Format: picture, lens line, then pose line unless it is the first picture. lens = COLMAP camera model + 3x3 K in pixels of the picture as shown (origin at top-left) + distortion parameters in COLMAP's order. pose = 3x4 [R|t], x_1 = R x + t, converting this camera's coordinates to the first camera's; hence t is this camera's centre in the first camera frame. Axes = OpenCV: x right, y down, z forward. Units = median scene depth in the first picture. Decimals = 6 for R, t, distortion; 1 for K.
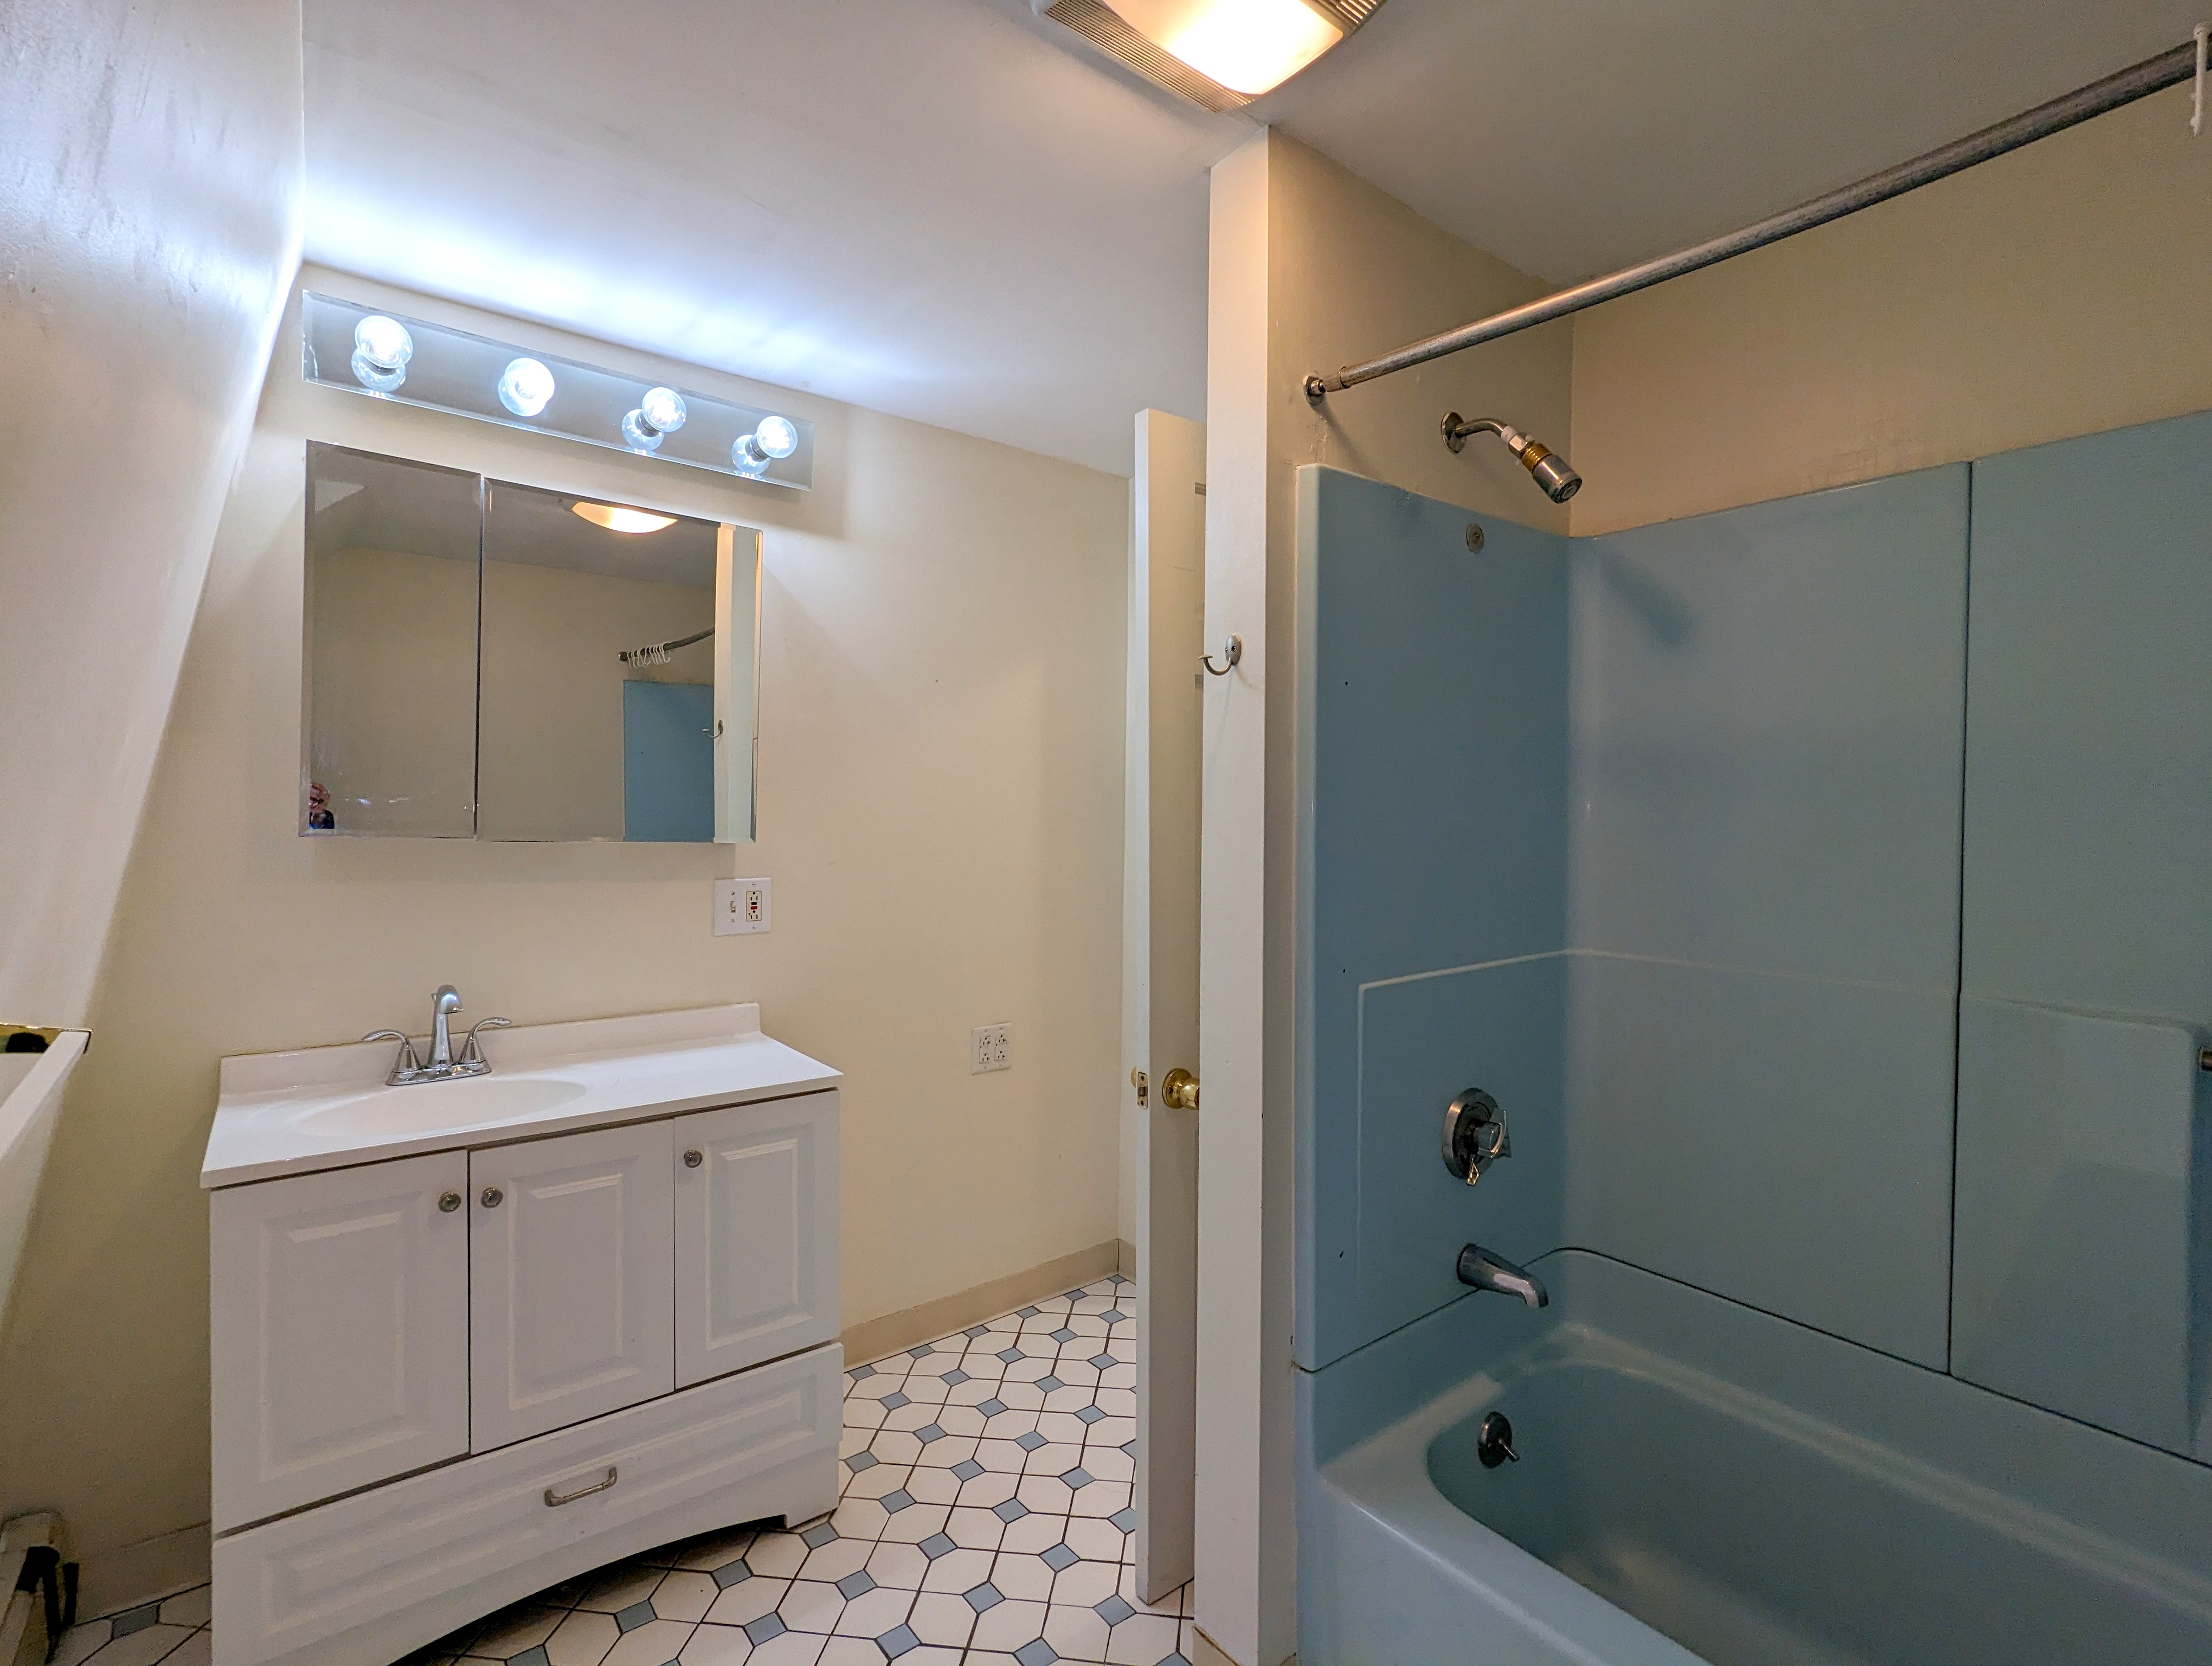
lens RADIAL K [[1048.3, 0, 1103.4], [0, 1048.3, 828.1], [0, 0, 1]] dist [0.001528, 0.000634]
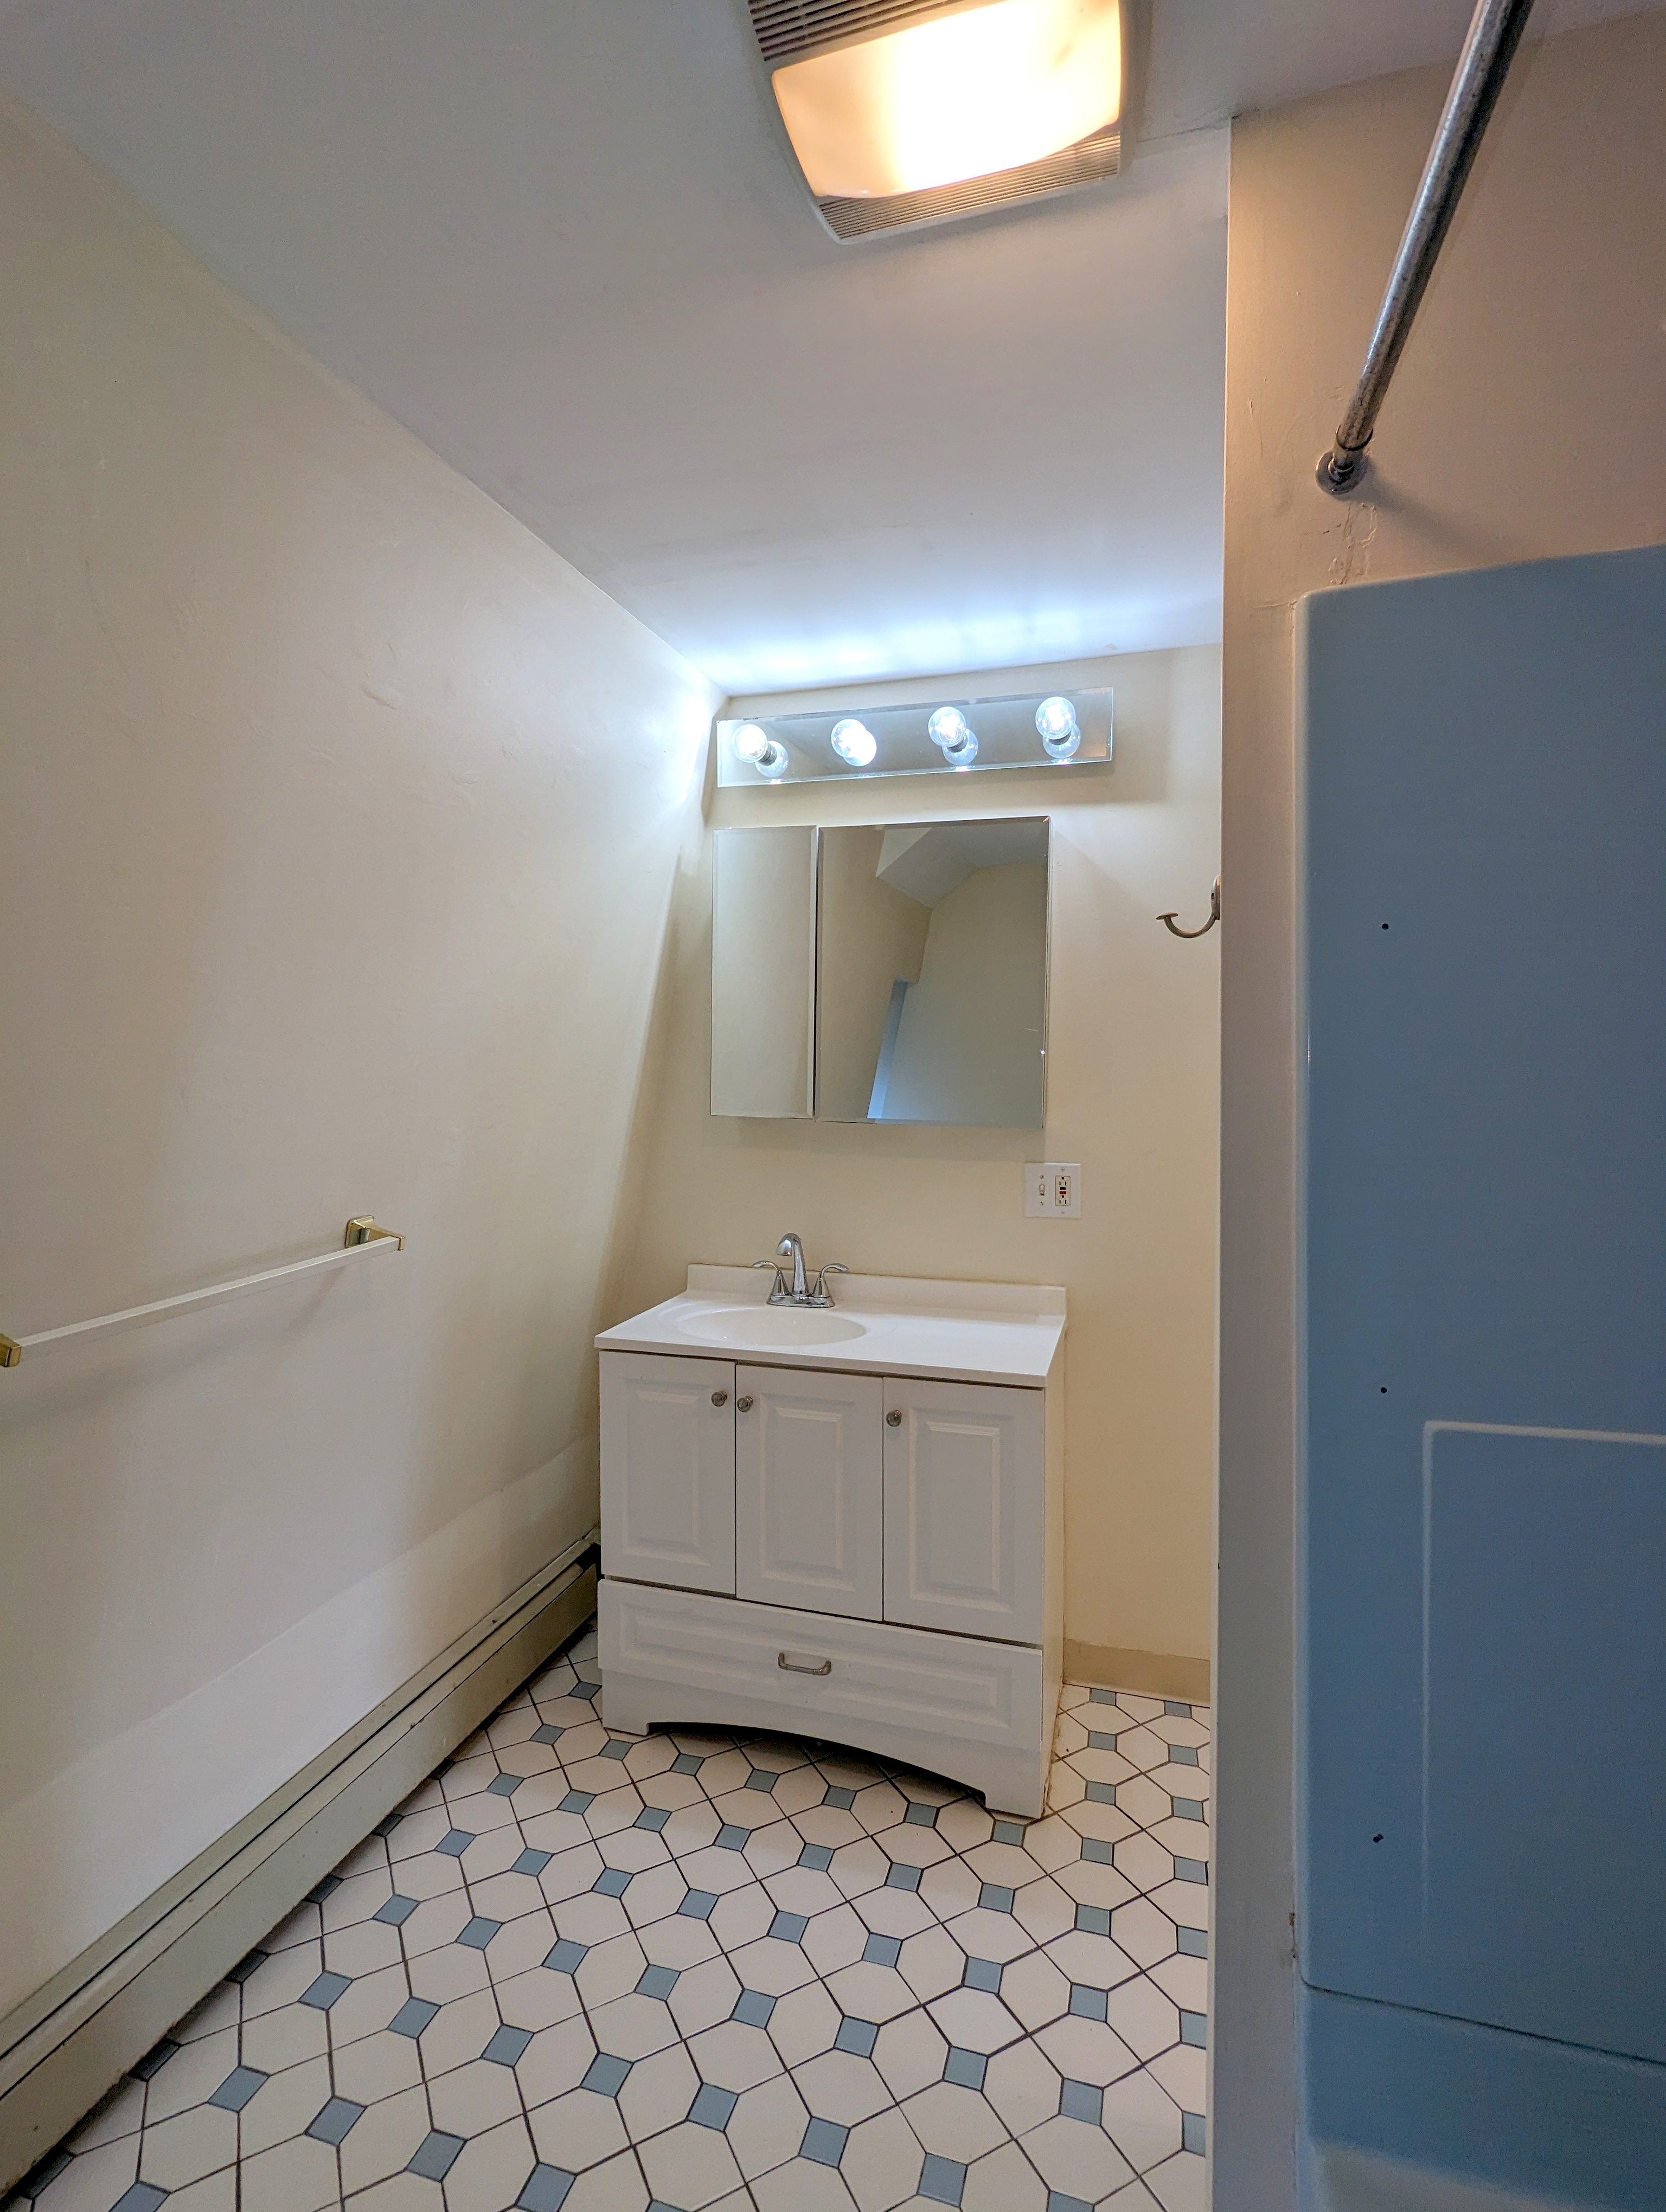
lens RADIAL K [[1048.3, 0, 841.2], [0, 1048.3, 1099.6], [0, 0, 1]] dist [0.001528, 0.000634]
pose [[0.579240, 0.019780, -0.814917, 0.451662], [-0.008460, 0.999798, 0.018255, -0.037073], [0.815113, -0.003680, 0.579290, 0.313517]]
